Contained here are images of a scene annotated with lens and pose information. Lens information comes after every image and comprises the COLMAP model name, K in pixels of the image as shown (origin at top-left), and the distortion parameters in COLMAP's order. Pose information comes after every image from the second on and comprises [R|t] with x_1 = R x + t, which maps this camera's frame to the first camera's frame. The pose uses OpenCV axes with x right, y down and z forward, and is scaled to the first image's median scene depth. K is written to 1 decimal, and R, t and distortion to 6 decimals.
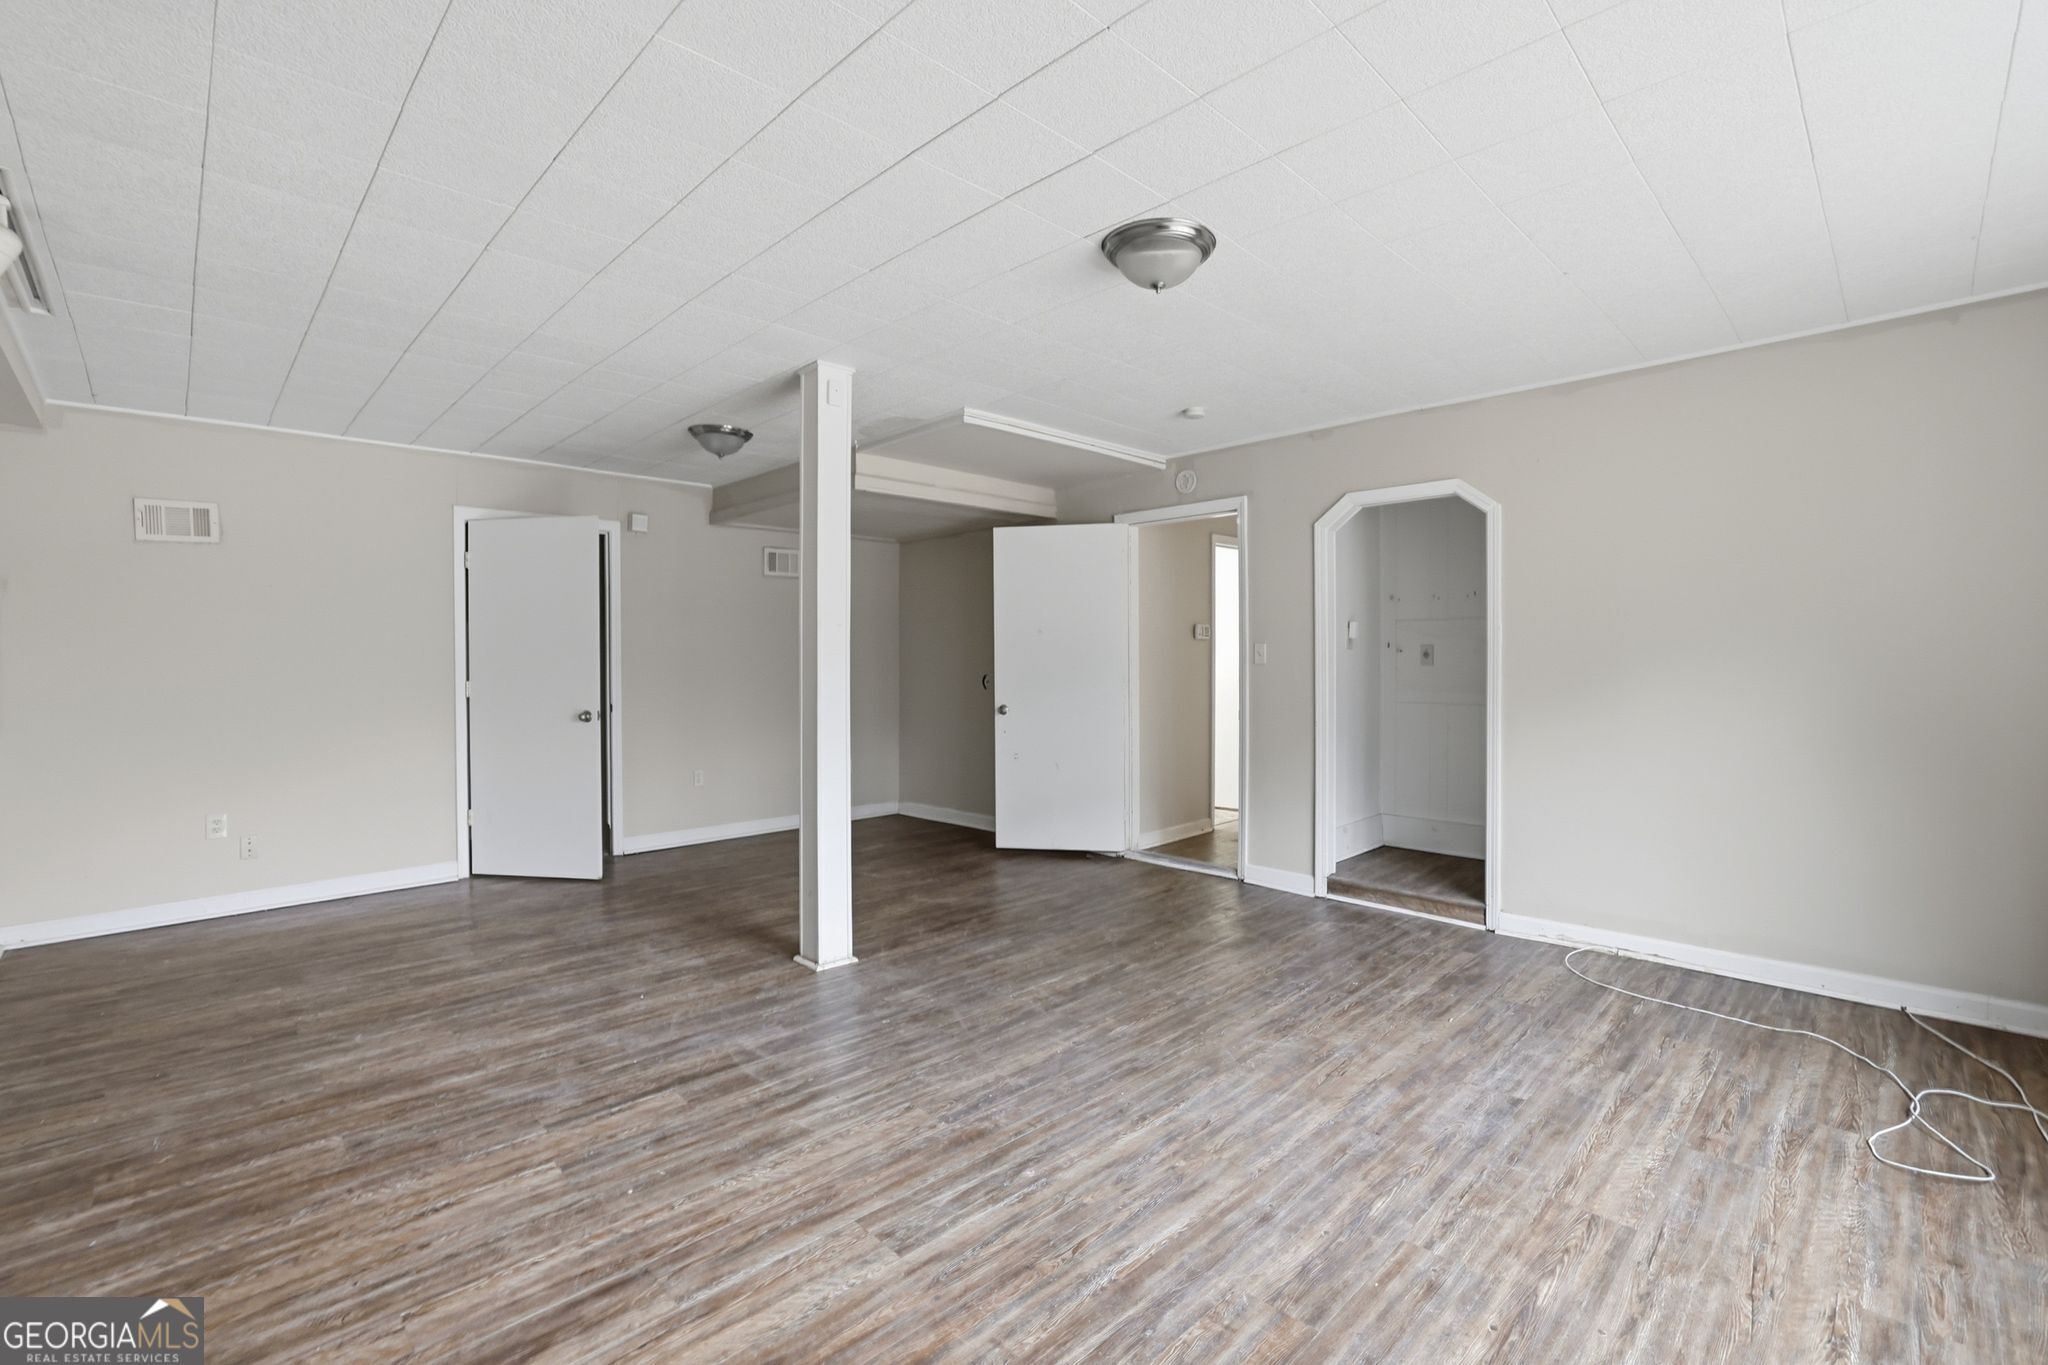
lens RADIAL K [[887.9, 0, 1019.4], [0, 887.9, 668.0], [0, 0, 1]] dist [-0.043331, 0.013343]
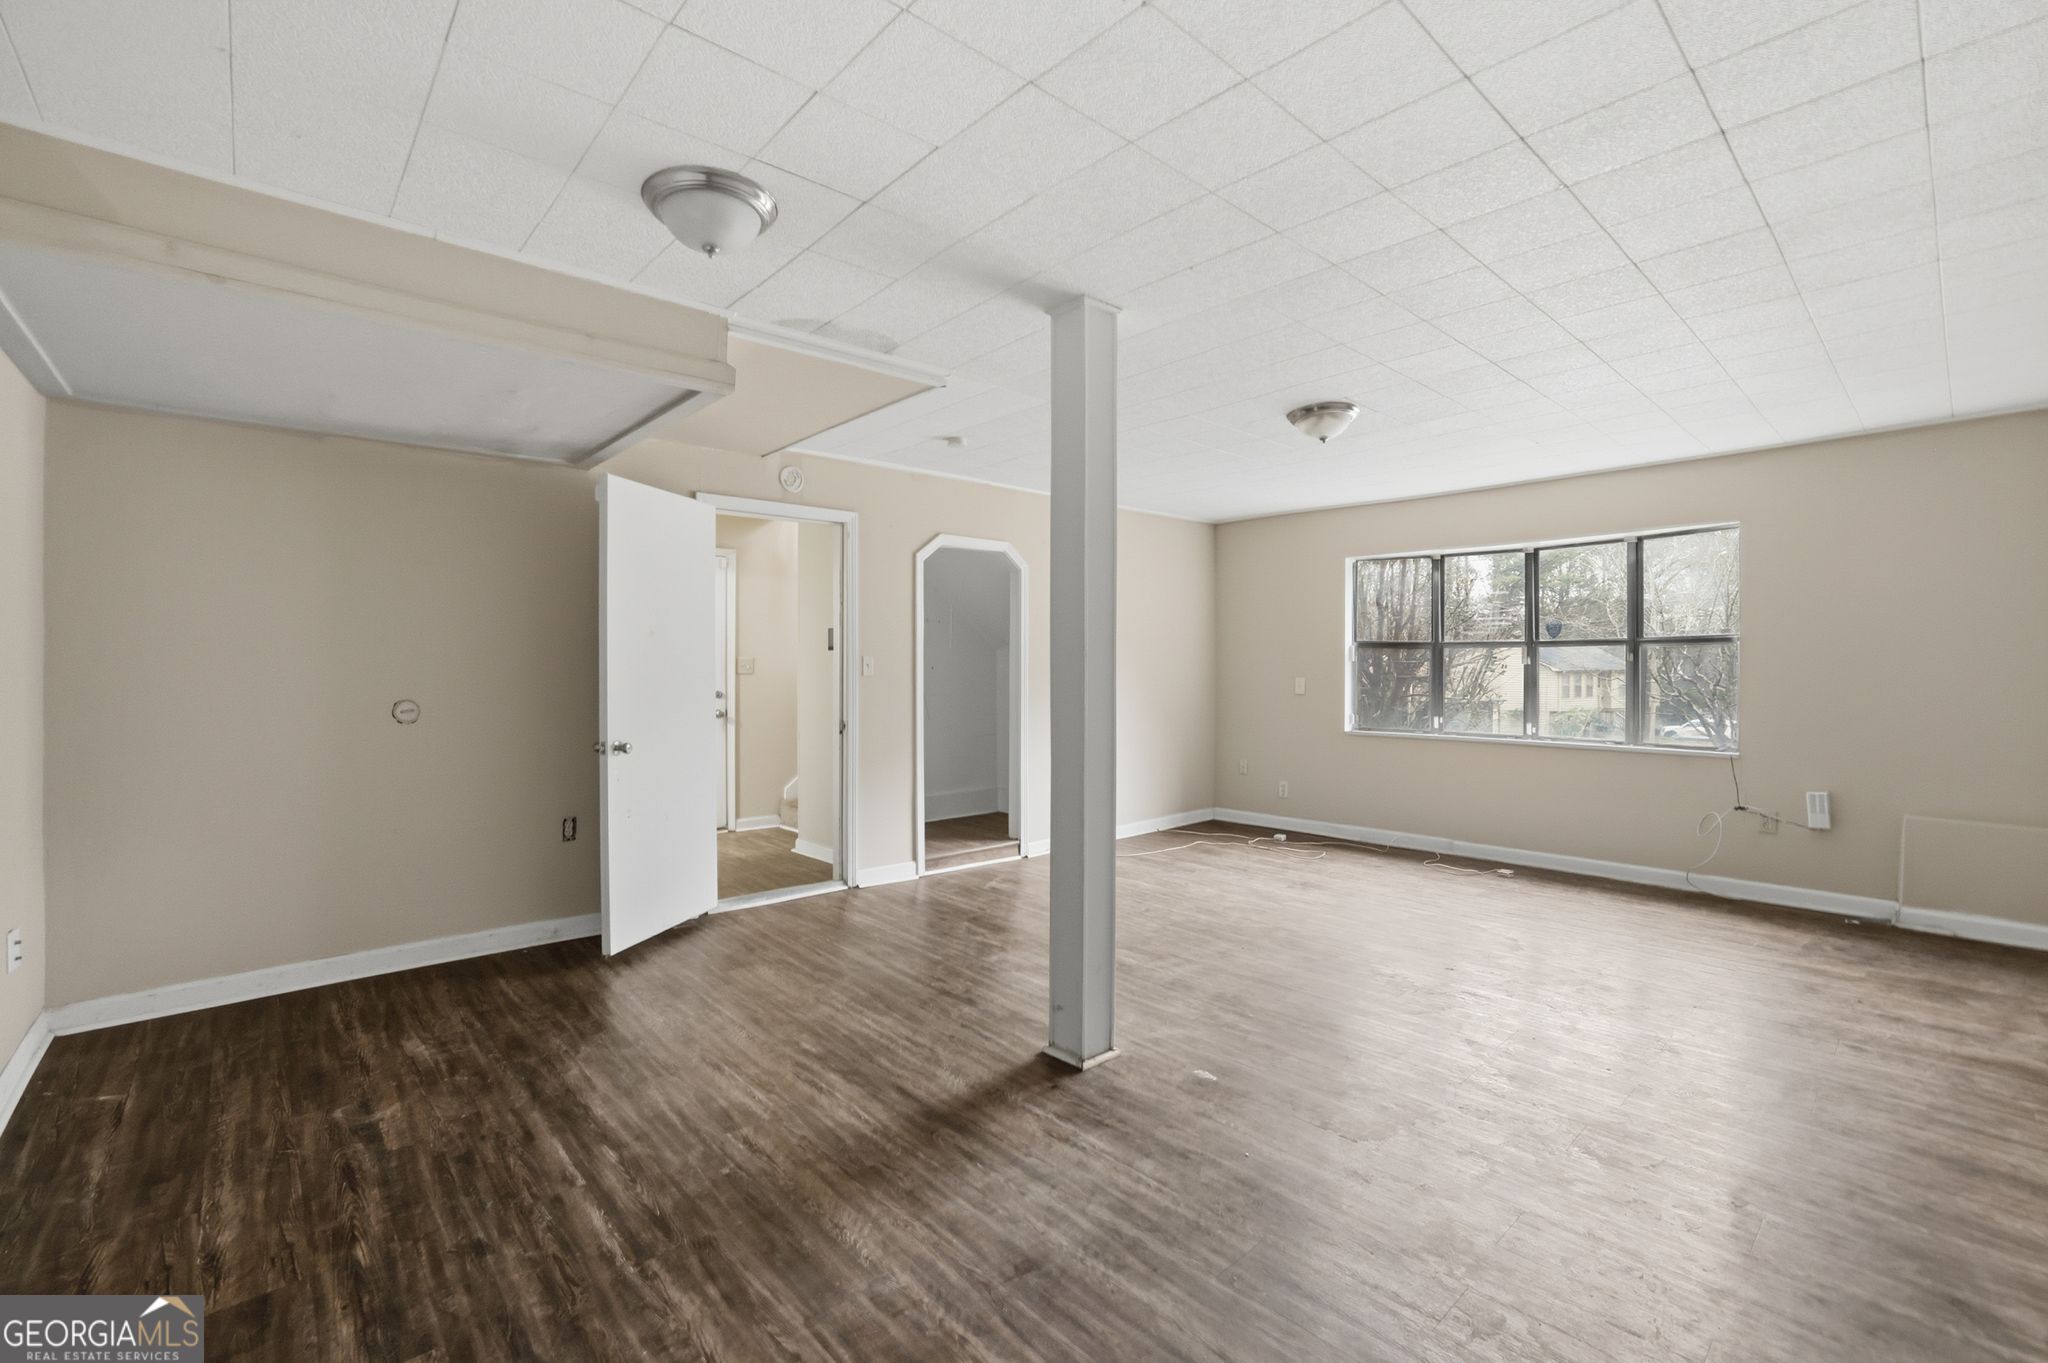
lens RADIAL K [[887.9, 0, 1024.9], [0, 887.9, 671.1], [0, 0, 1]] dist [-0.043331, 0.013343]
pose [[0.034491, -0.000760, 0.999405, -1.429044], [0.003563, 0.999993, 0.000638, -0.016621], [-0.999399, 0.003539, 0.034494, 1.445098]]
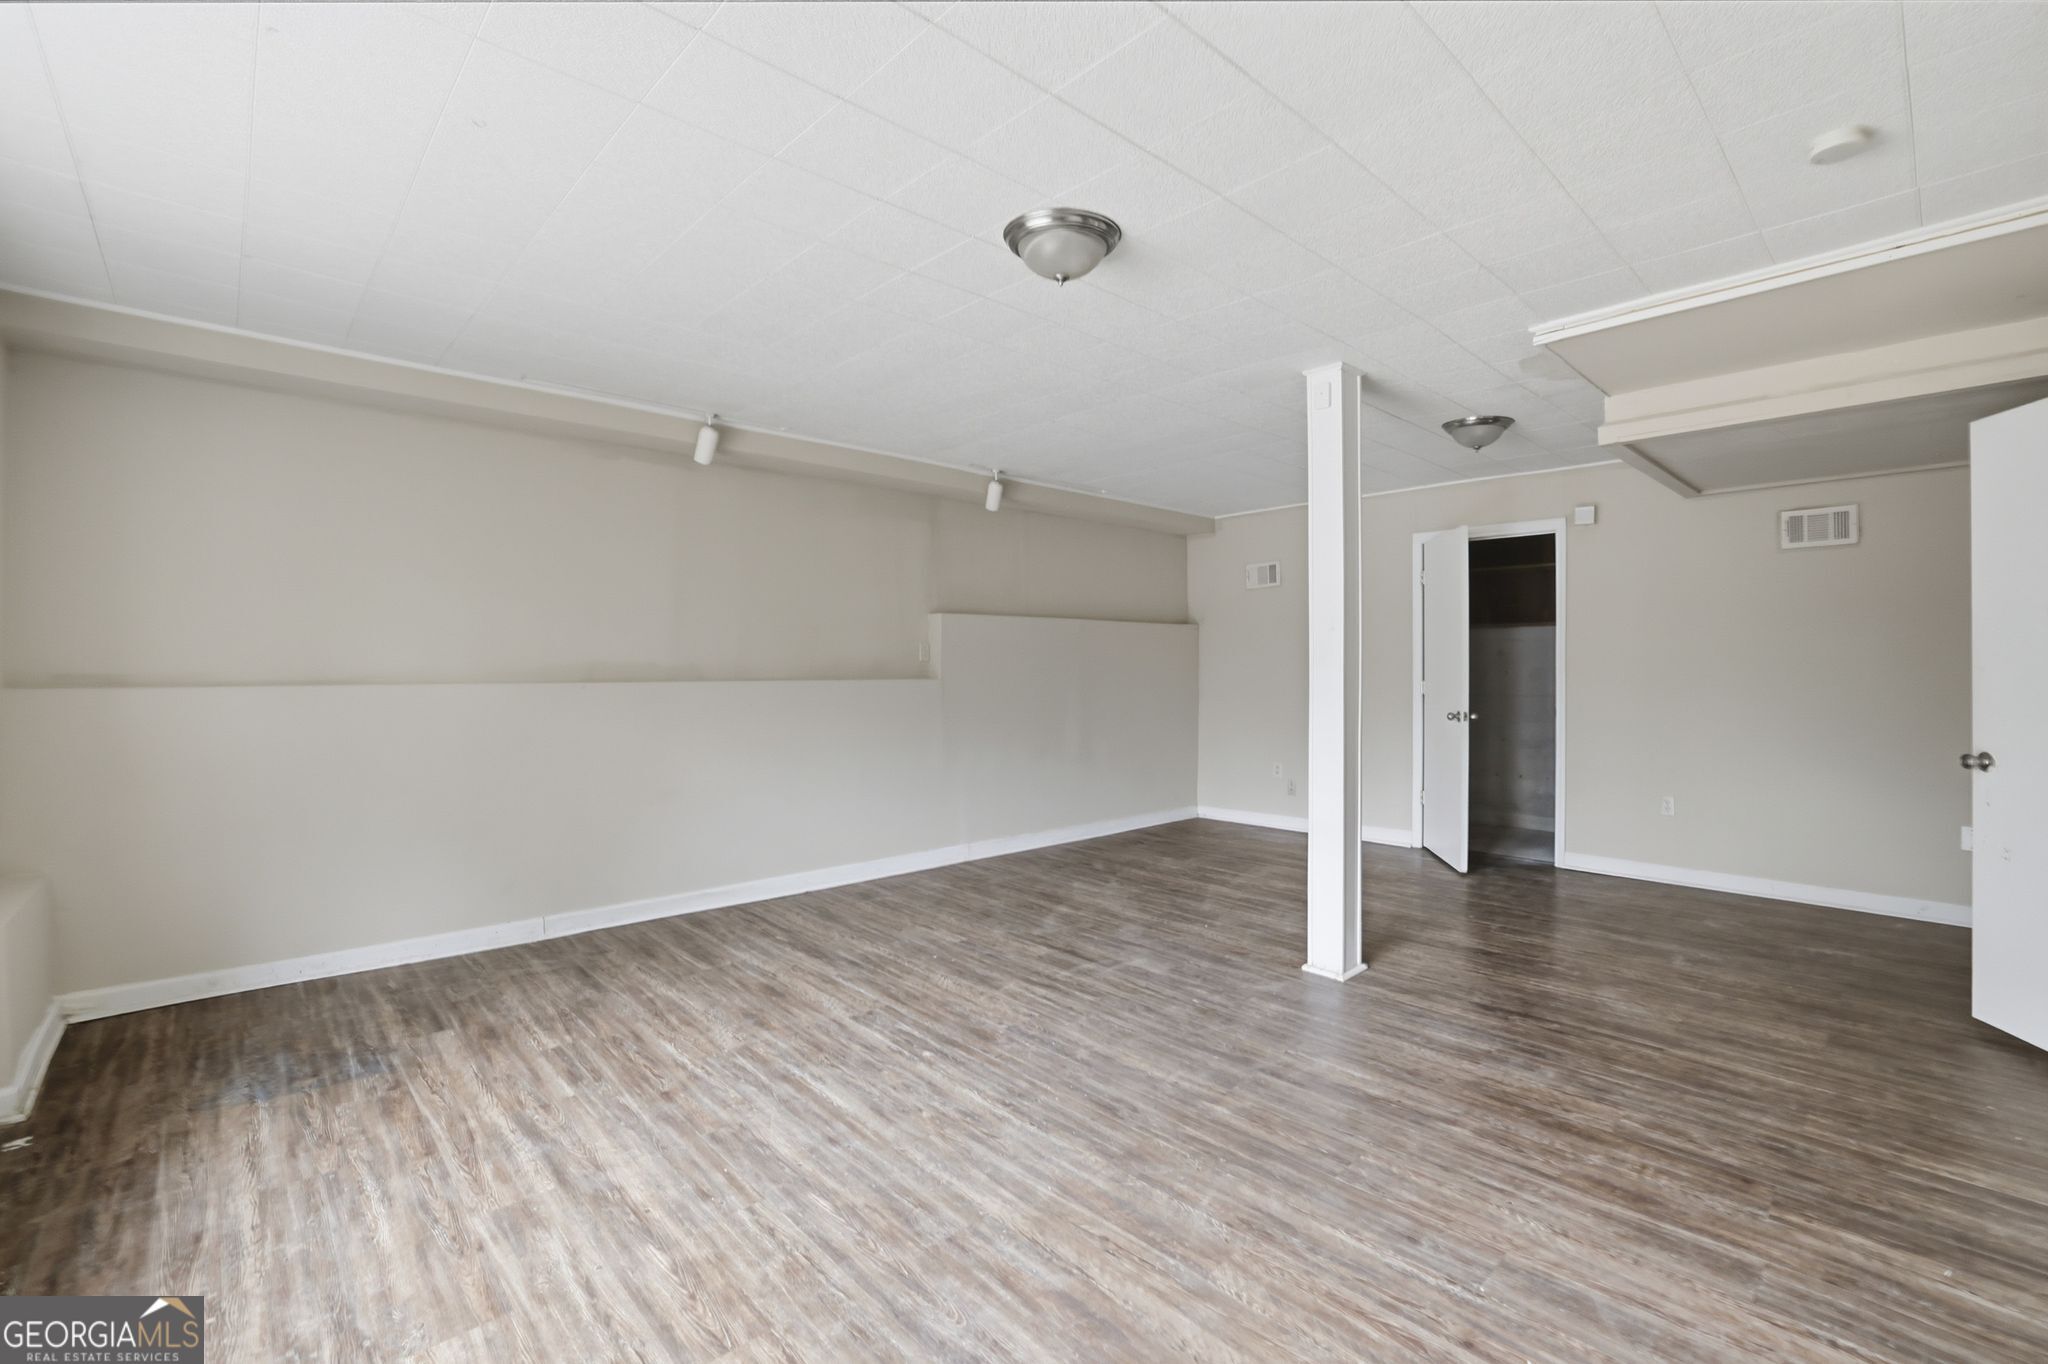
lens RADIAL K [[887.9, 0, 1036.0], [0, 887.9, 667.2], [0, 0, 1]] dist [-0.043331, 0.013343]
pose [[-0.010677, 0.008616, -0.999906, 1.081547], [-0.008797, 0.999923, 0.008710, -0.017635], [0.999904, 0.008889, -0.010600, 0.949165]]
